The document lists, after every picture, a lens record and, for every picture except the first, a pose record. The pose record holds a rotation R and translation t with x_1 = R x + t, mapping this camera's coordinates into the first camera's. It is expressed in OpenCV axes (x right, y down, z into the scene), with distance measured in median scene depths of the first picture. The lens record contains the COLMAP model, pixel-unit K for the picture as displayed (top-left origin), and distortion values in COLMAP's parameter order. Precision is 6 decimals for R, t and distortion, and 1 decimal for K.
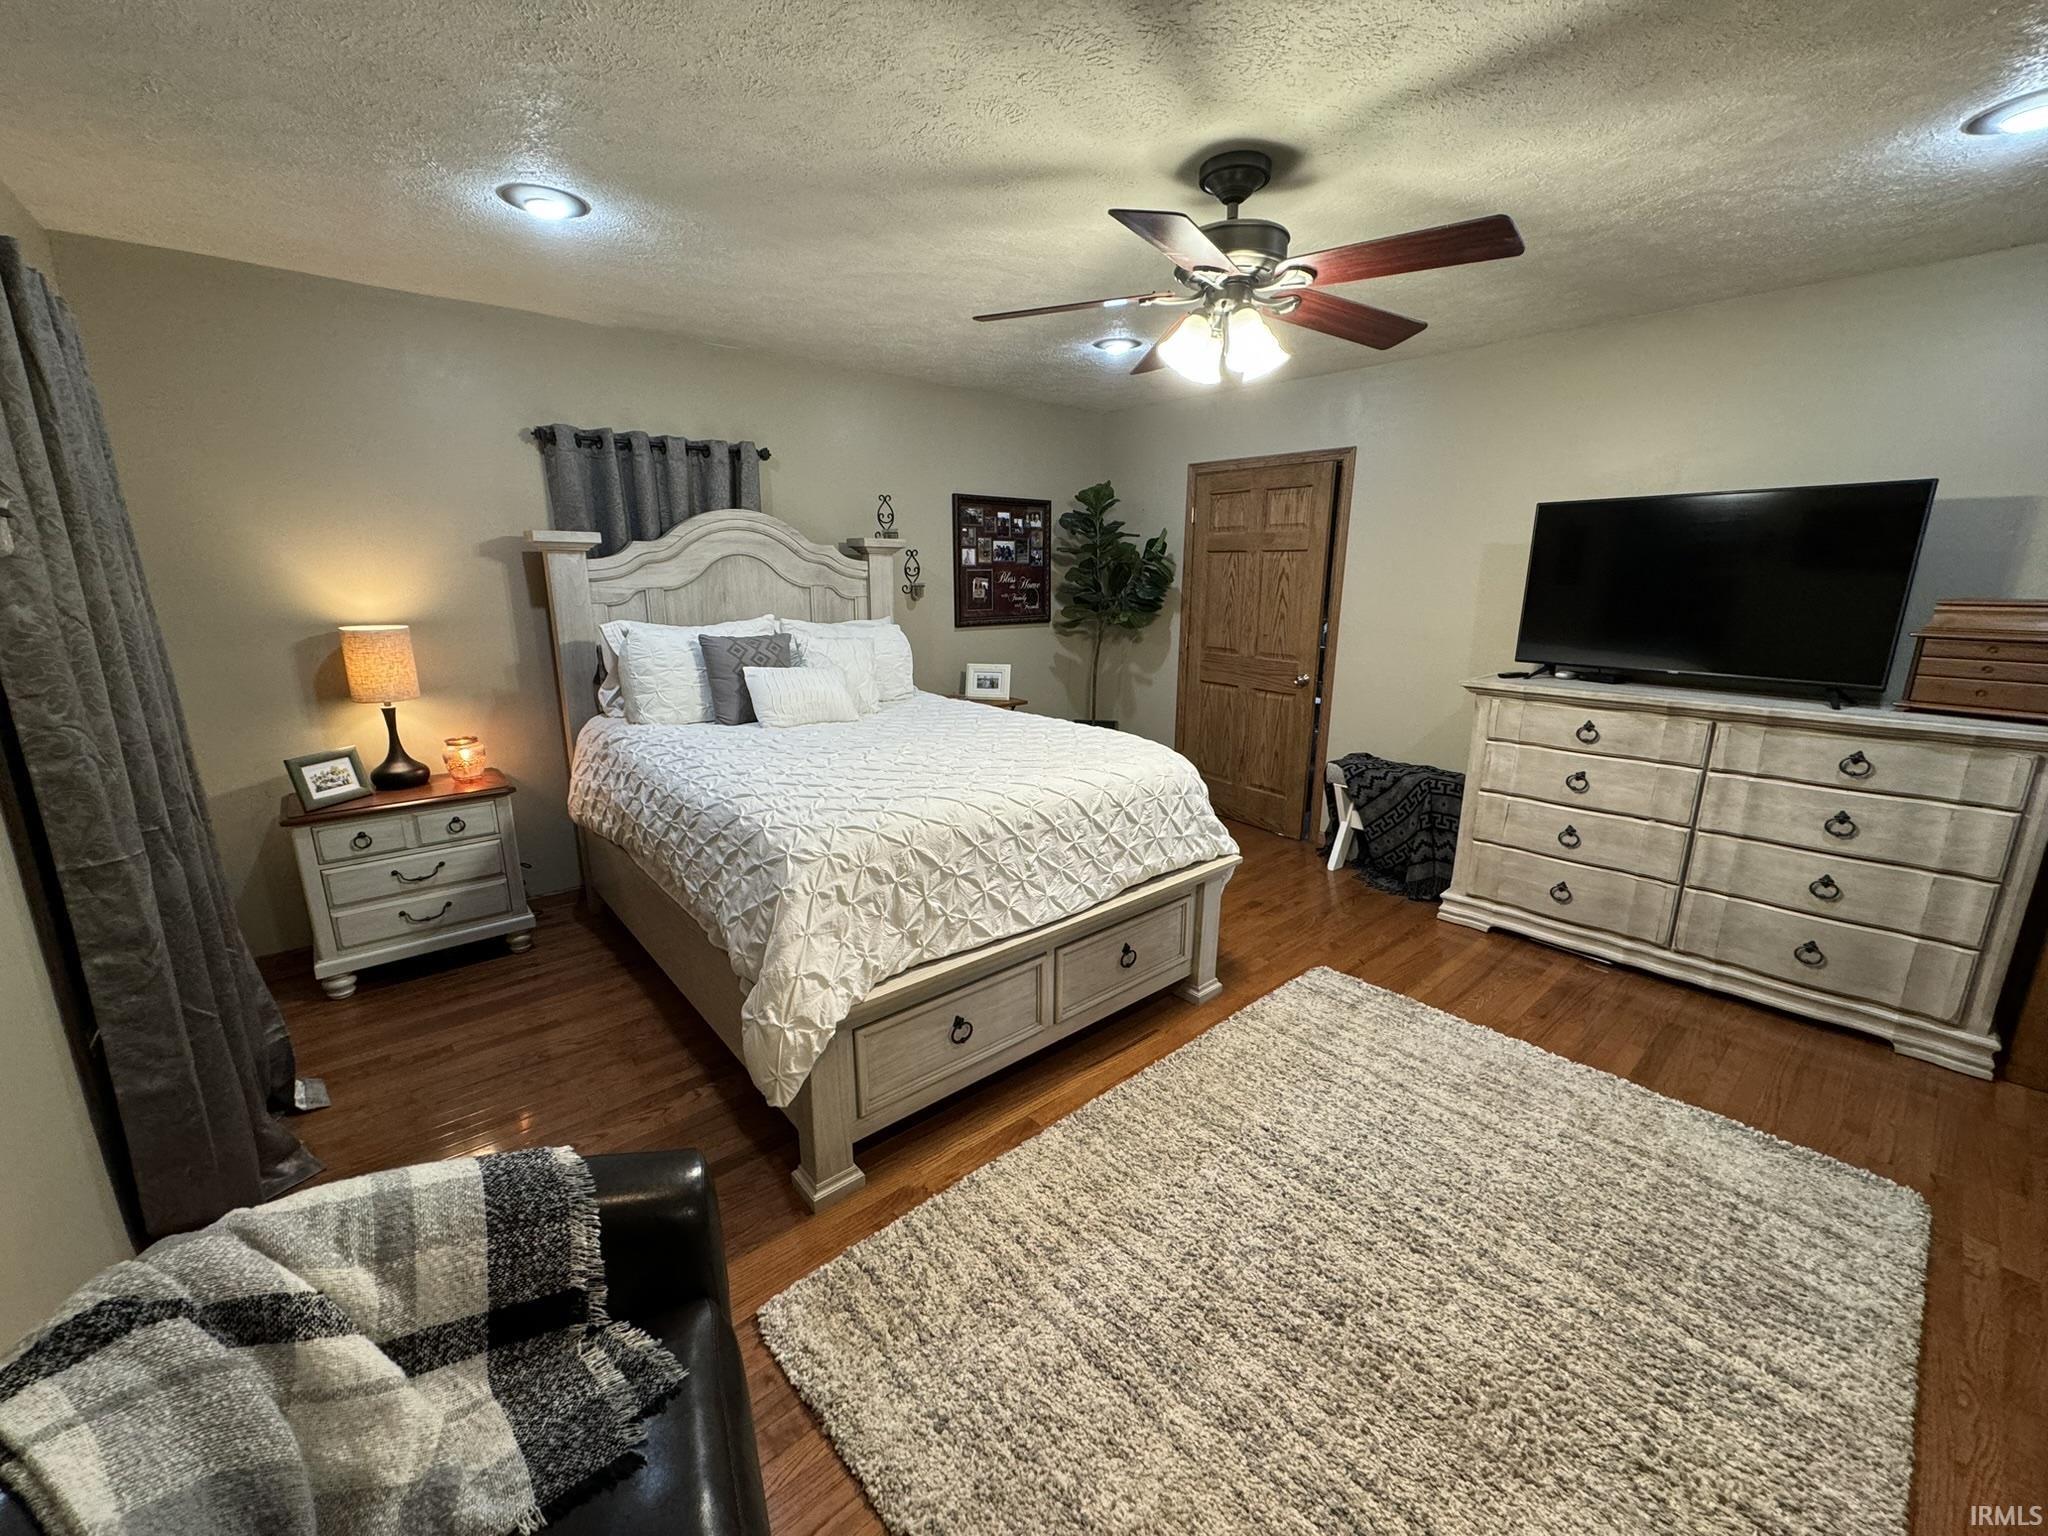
lens RADIAL K [[816.4, 0, 1027.6], [0, 816.4, 759.9], [0, 0, 1]] dist [-0.002670, 0.000903]
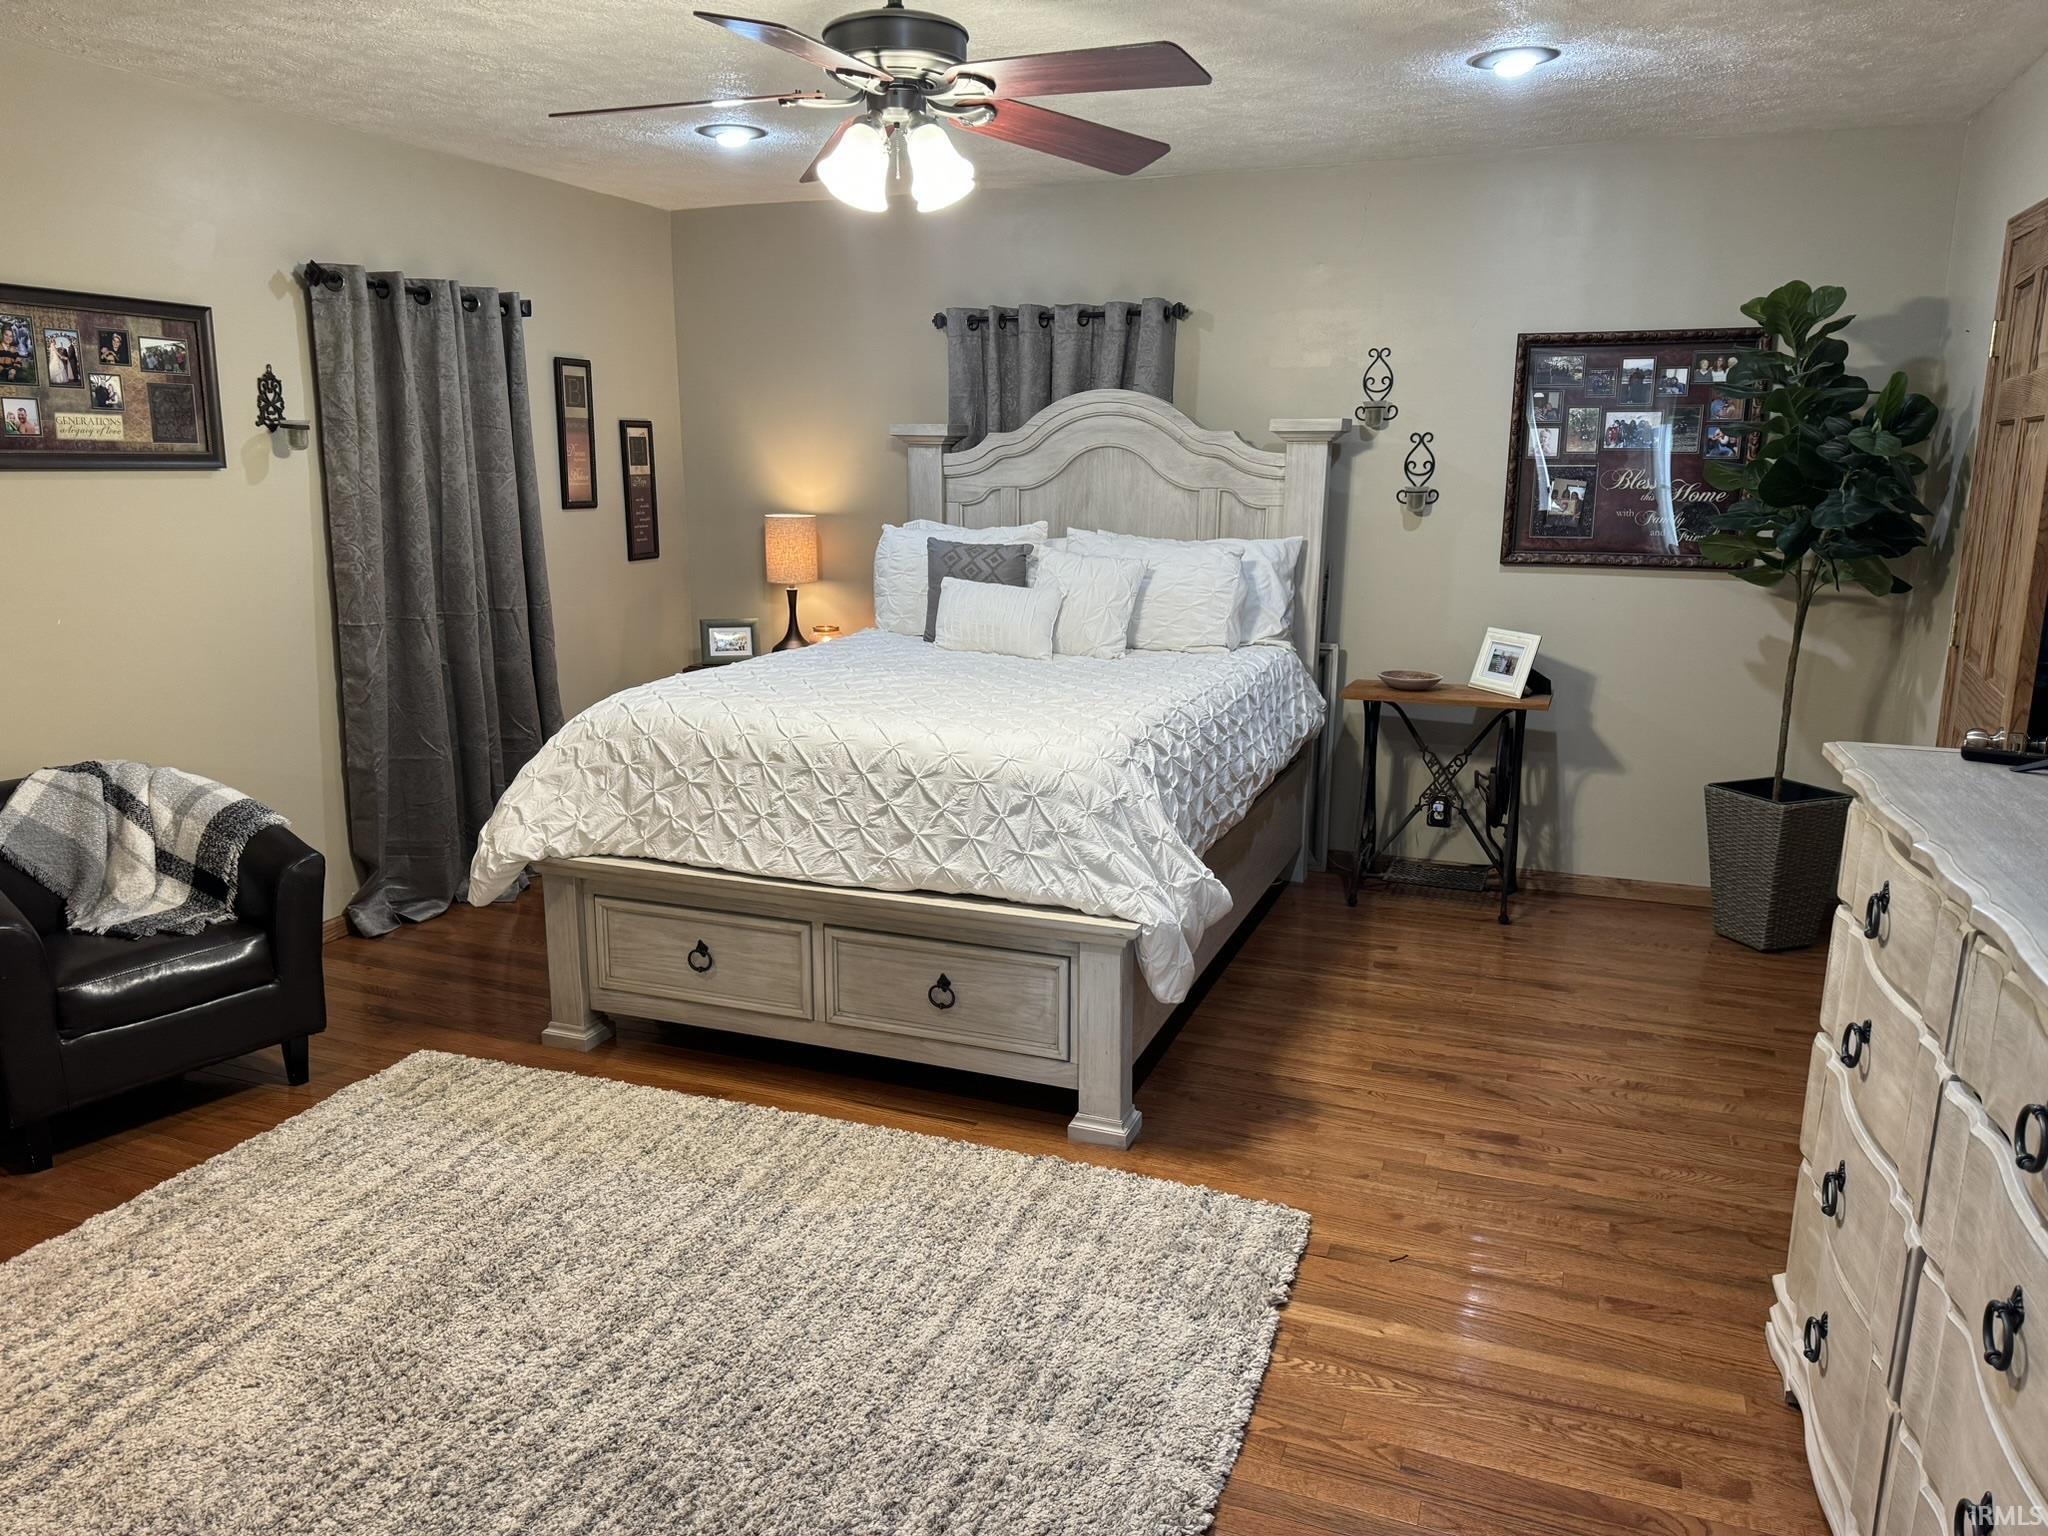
lens RADIAL K [[1434.7, 0, 1026.4], [0, 1434.7, 777.9], [0, 0, 1]] dist [0.070829, -0.089083]
pose [[0.458968, 0.187736, -0.868391, 1.199852], [-0.207676, 0.973012, 0.100592, -0.086829], [0.863840, 0.134175, 0.485570, 0.411358]]
